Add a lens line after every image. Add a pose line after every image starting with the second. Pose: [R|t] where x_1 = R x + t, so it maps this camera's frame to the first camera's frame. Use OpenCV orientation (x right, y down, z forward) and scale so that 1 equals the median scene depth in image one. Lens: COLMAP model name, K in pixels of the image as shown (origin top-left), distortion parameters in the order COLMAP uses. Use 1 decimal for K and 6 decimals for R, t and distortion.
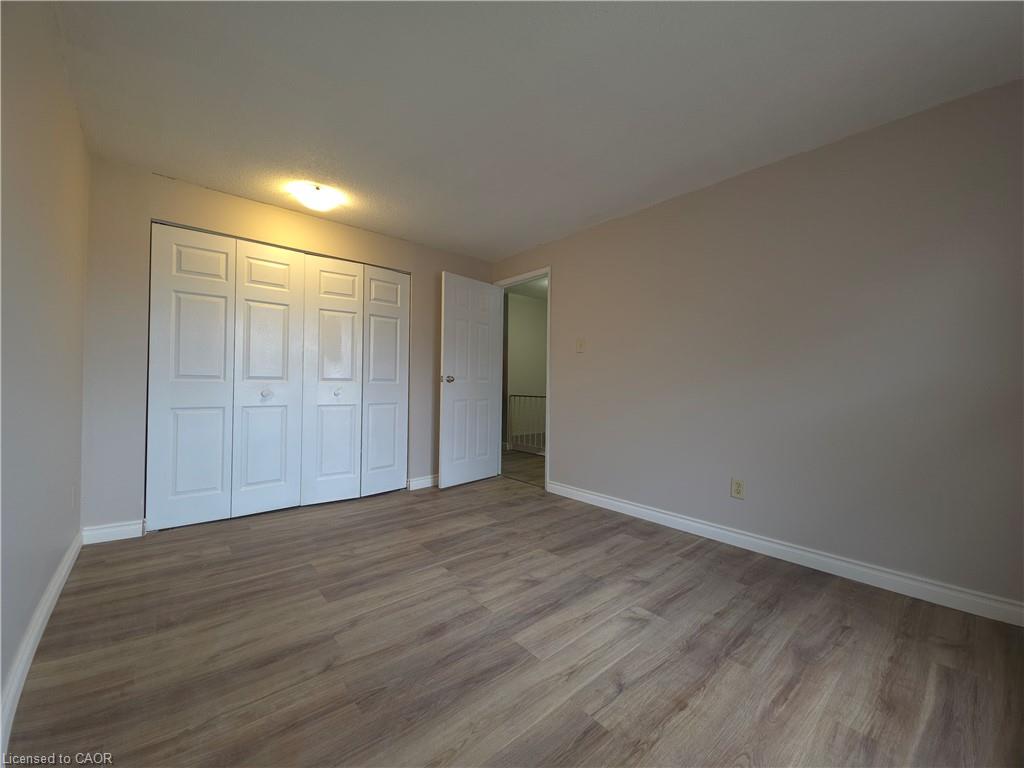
lens RADIAL K [[405.3, 0, 517.4], [0, 405.3, 380.1], [0, 0, 1]] dist [0.006645, -0.000781]
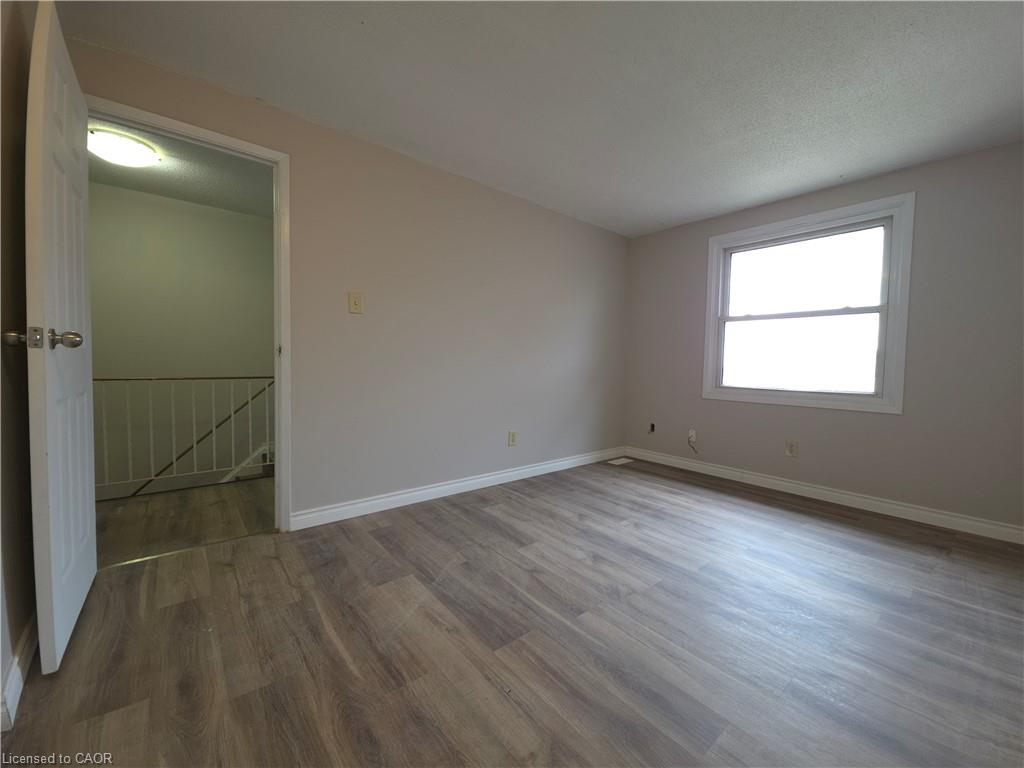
lens RADIAL K [[405.3, 0, 517.4], [0, 405.3, 380.1], [0, 0, 1]] dist [0.006645, -0.000781]
pose [[0.024142, -0.057328, 0.998063, -0.804619], [-0.028063, 0.997922, 0.057999, -0.000306], [-0.999315, -0.029409, 0.022483, 1.002441]]
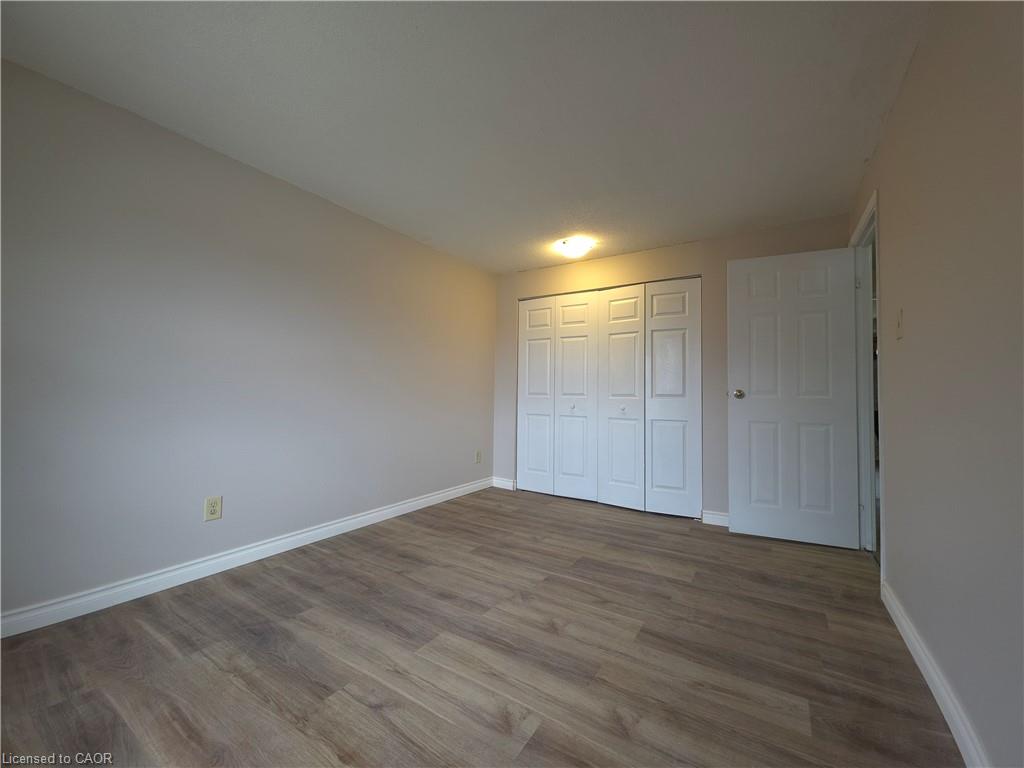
lens RADIAL K [[405.3, 0, 517.4], [0, 405.3, 380.1], [0, 0, 1]] dist [0.006645, -0.000781]
pose [[0.288469, -0.042646, -0.956539, 0.726178], [-0.001623, 0.998984, -0.045028, 0.009912], [0.957488, 0.014542, 0.288107, 0.568746]]
